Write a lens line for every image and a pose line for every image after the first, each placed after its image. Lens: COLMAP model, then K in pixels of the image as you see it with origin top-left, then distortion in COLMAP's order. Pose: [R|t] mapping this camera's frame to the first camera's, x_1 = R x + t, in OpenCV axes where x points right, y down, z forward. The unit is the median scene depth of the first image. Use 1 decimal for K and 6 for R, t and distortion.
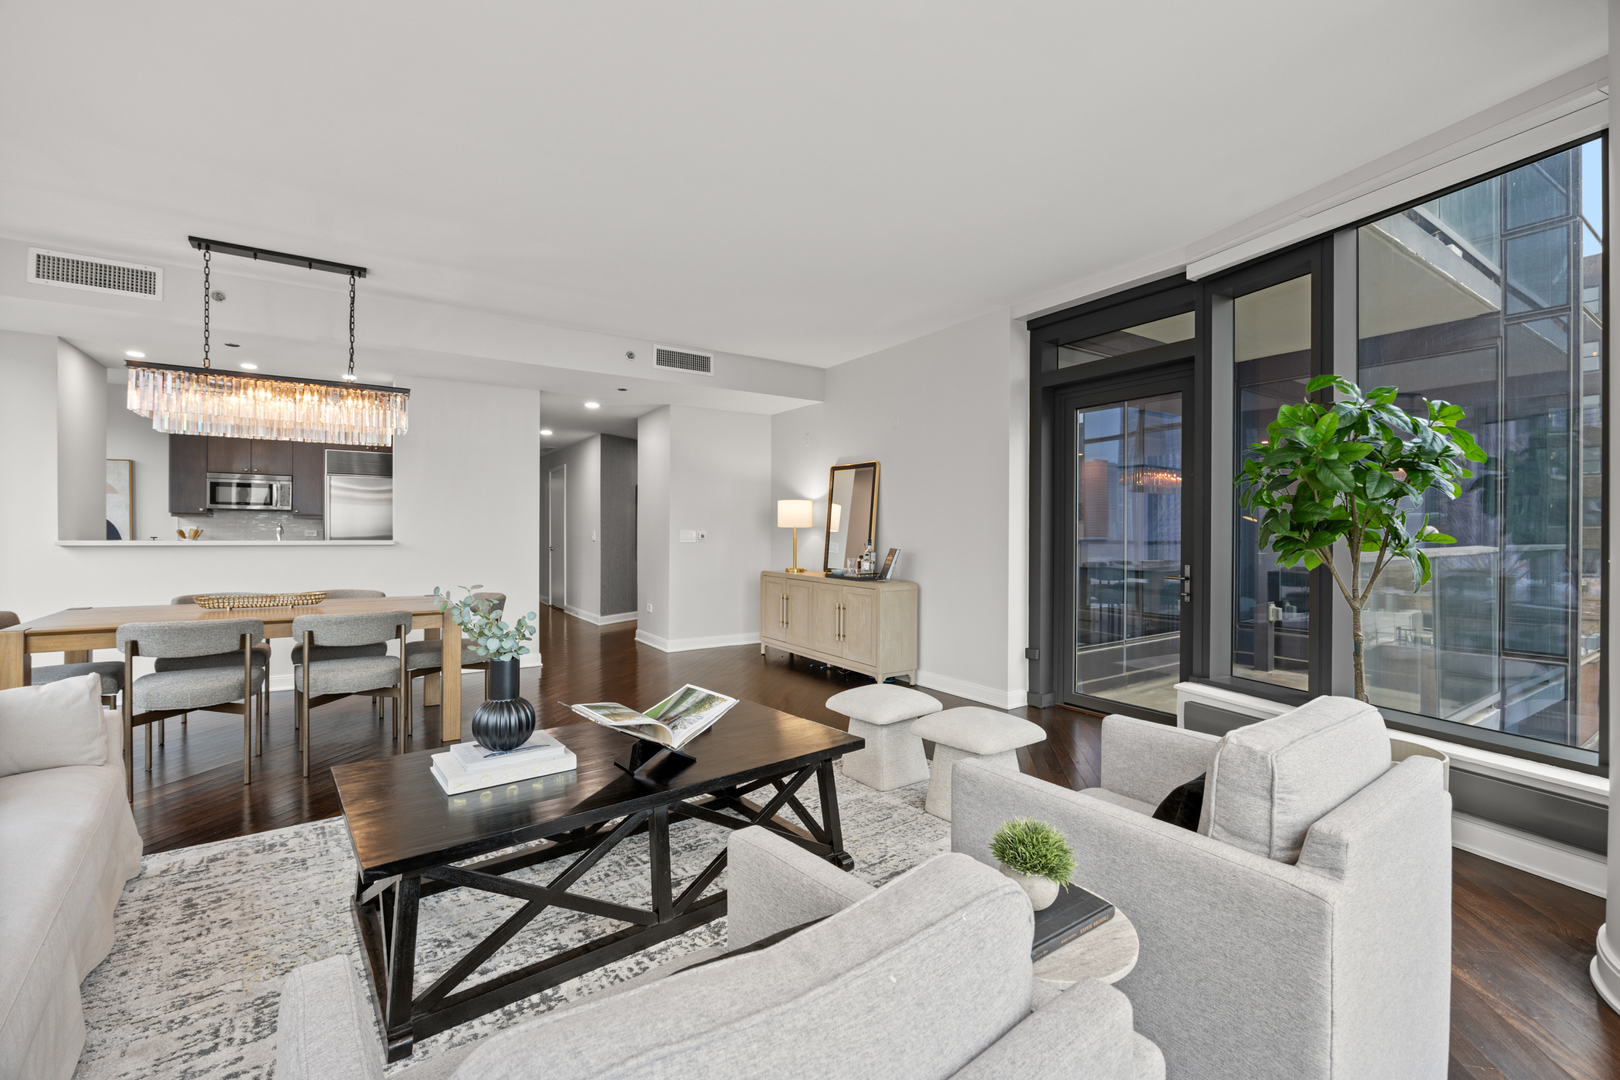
lens RADIAL K [[685.1, 0, 810.6], [0, 685.1, 534.8], [0, 0, 1]] dist [-0.005599, -0.001468]
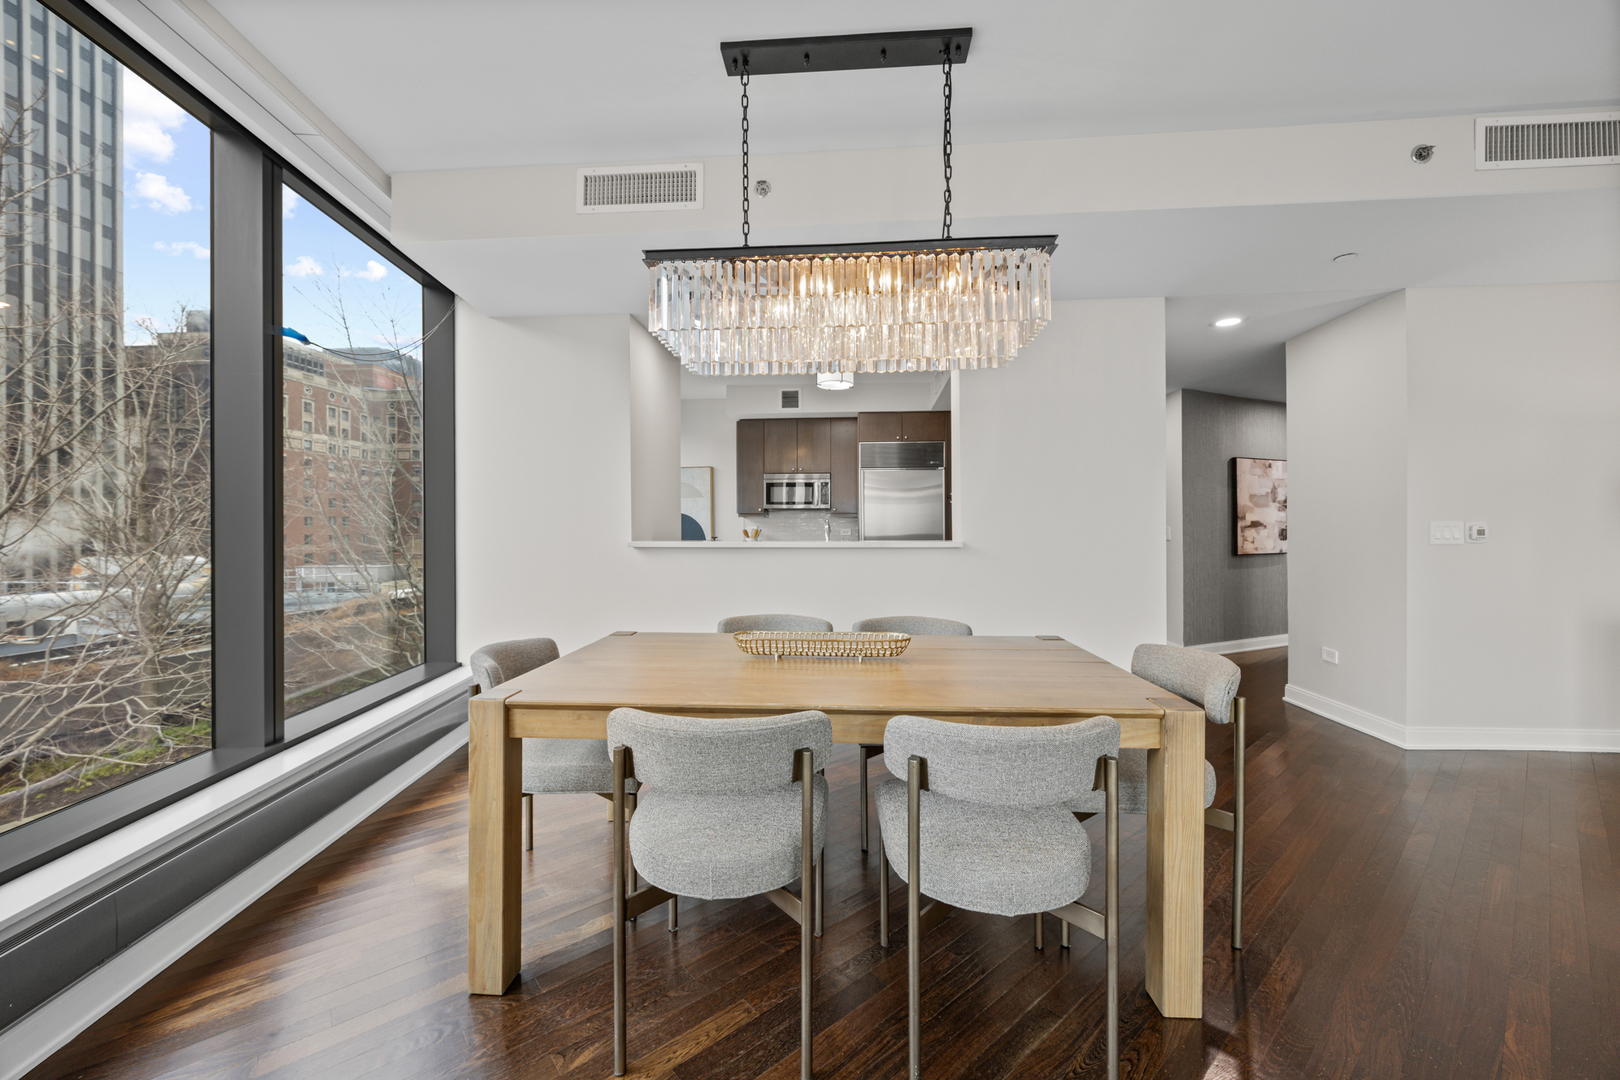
lens RADIAL K [[639.0, 0, 812.7], [0, 639.0, 529.5], [0, 0, 1]] dist [0.005637, -0.000236]
pose [[0.790639, -0.009479, -0.612210, -0.253910], [0.006513, 0.999954, -0.007072, -0.000158], [0.612249, 0.001604, 0.790664, 0.301717]]
